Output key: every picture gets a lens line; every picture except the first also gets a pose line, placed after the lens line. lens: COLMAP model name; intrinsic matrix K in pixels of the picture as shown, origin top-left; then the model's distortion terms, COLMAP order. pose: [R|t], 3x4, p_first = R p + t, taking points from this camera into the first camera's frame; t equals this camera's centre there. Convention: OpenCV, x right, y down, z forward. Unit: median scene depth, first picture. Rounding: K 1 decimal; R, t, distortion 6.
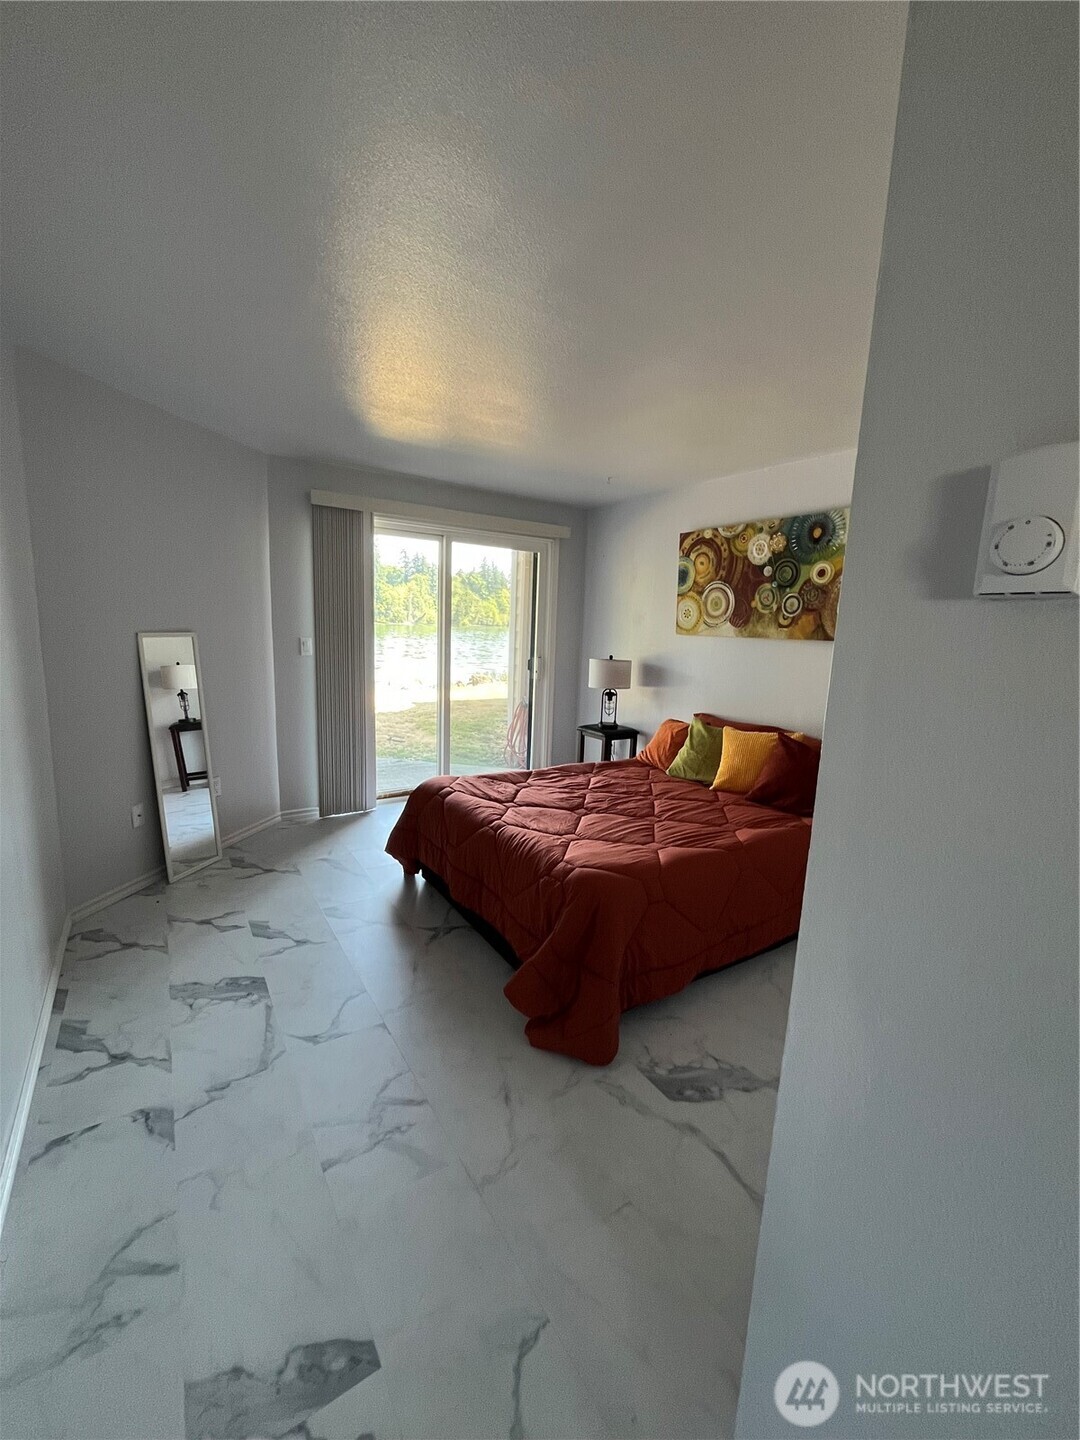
lens RADIAL K [[578.9, 0, 541.1], [0, 578.9, 716.8], [0, 0, 1]] dist [-0.001921, -0.000207]
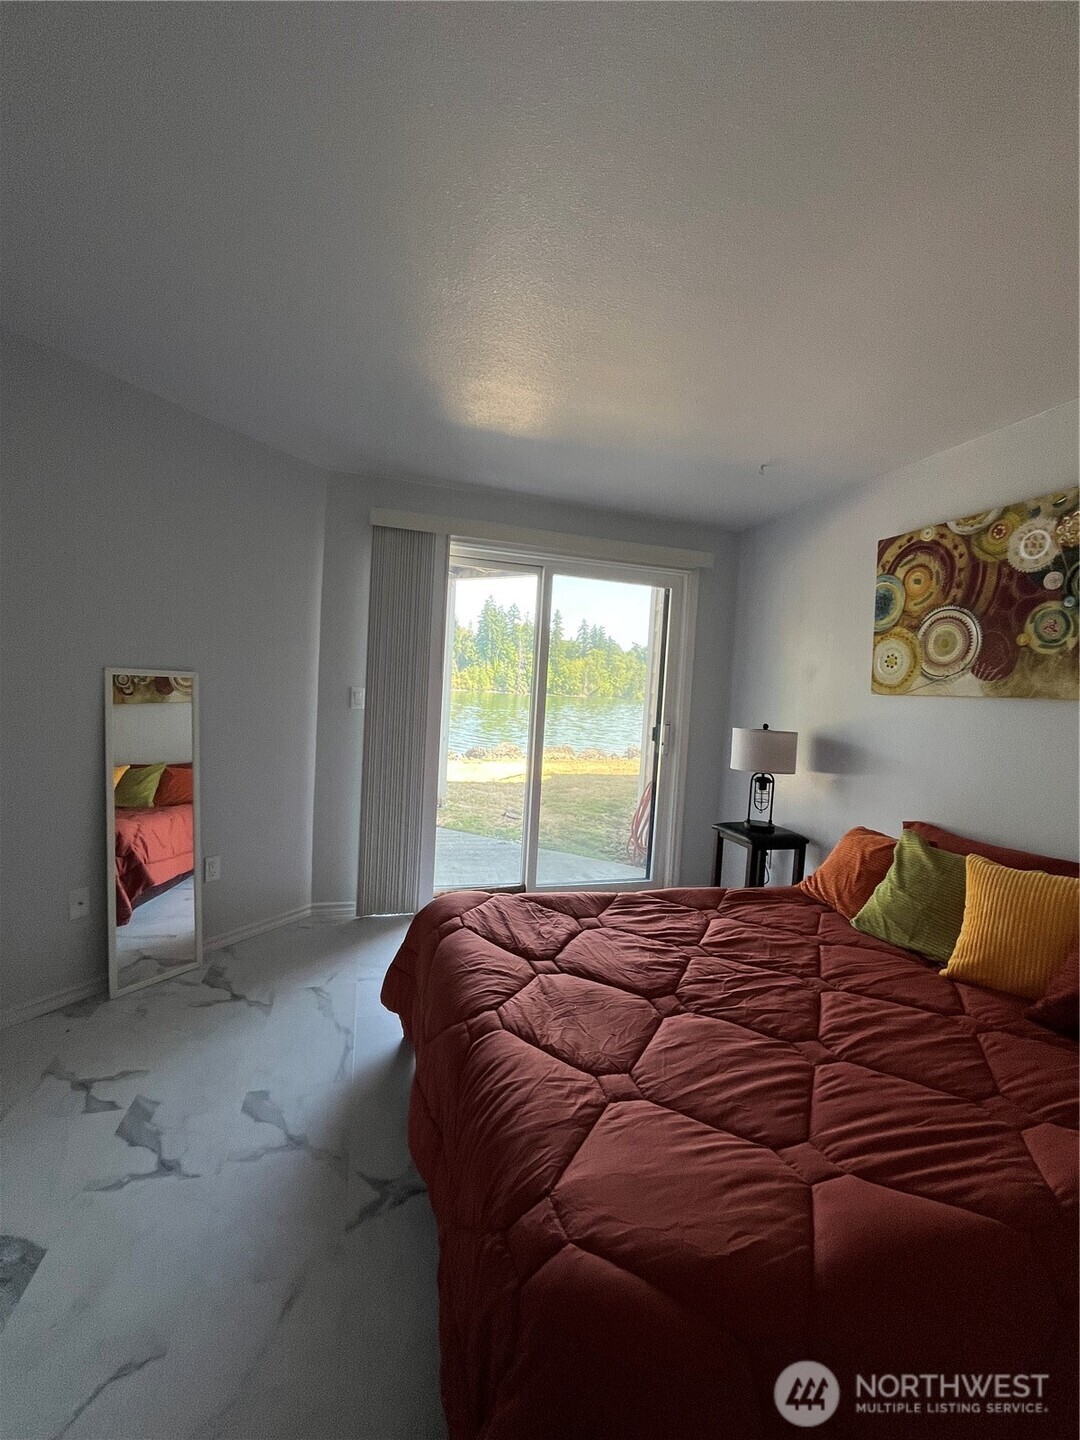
lens RADIAL K [[578.9, 0, 541.1], [0, 578.9, 716.8], [0, 0, 1]] dist [-0.001921, -0.000207]
pose [[0.956094, 0.031275, -0.291387, 0.083237], [-0.067509, 0.991053, -0.115137, -0.021783], [0.285179, 0.129753, 0.949651, 0.340050]]
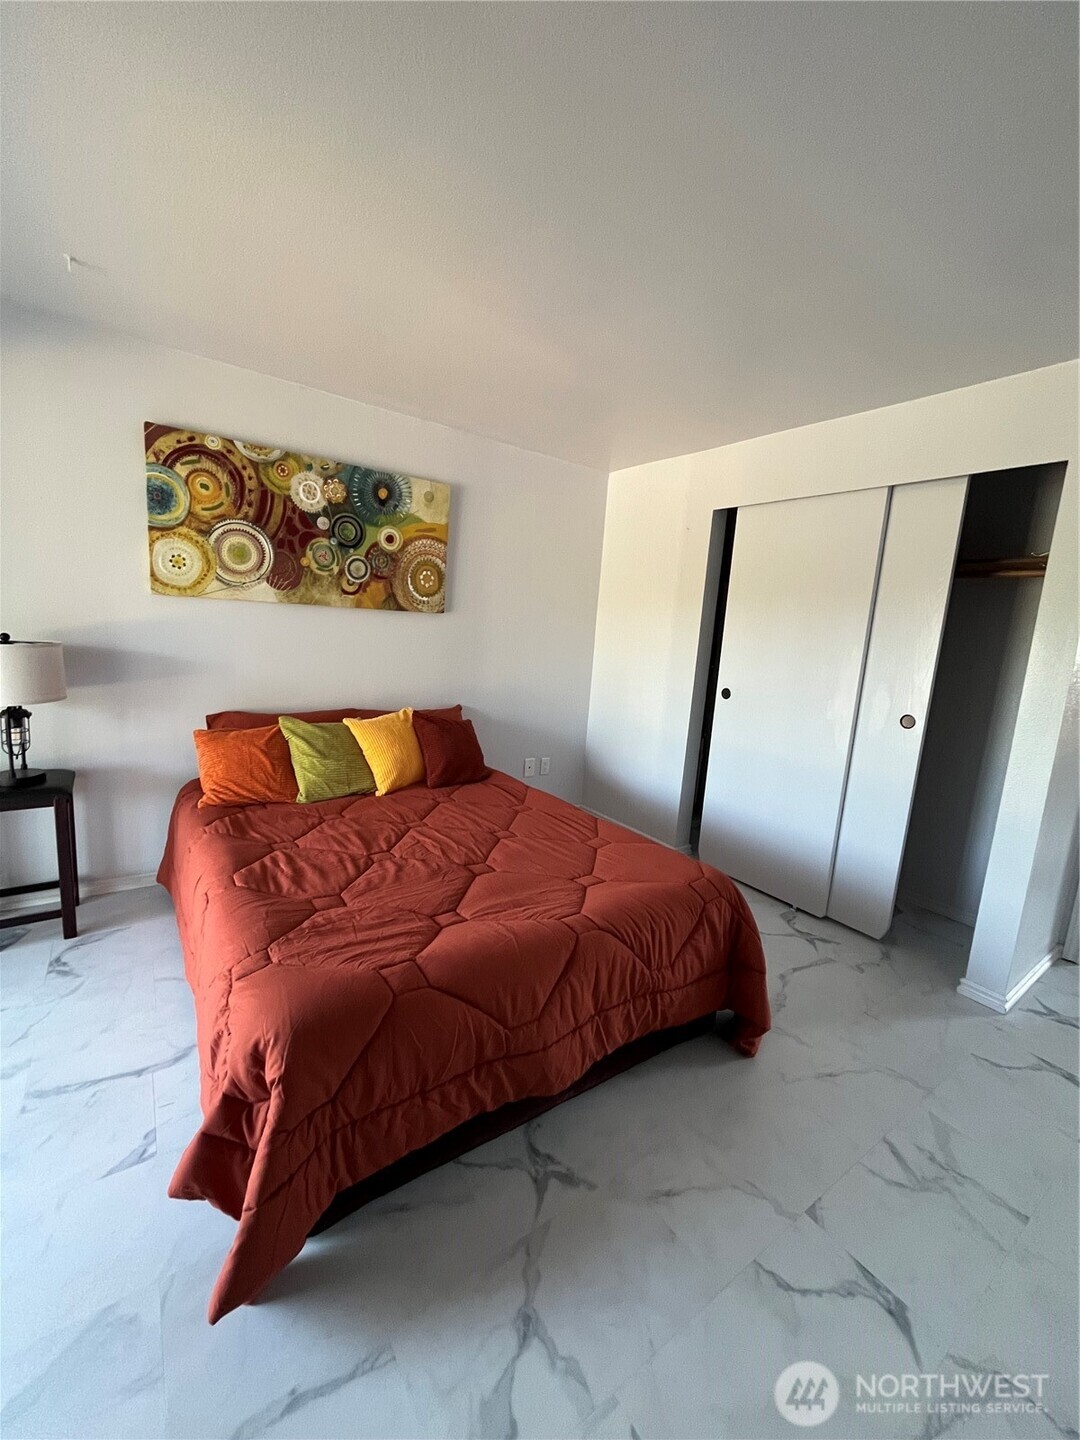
lens RADIAL K [[578.9, 0, 541.1], [0, 578.9, 716.8], [0, 0, 1]] dist [-0.001921, -0.000207]
pose [[-0.026801, -0.198737, 0.979686, -0.468479], [0.087059, 0.975851, 0.200340, -0.121558], [-0.995843, 0.090660, -0.008852, 0.723831]]
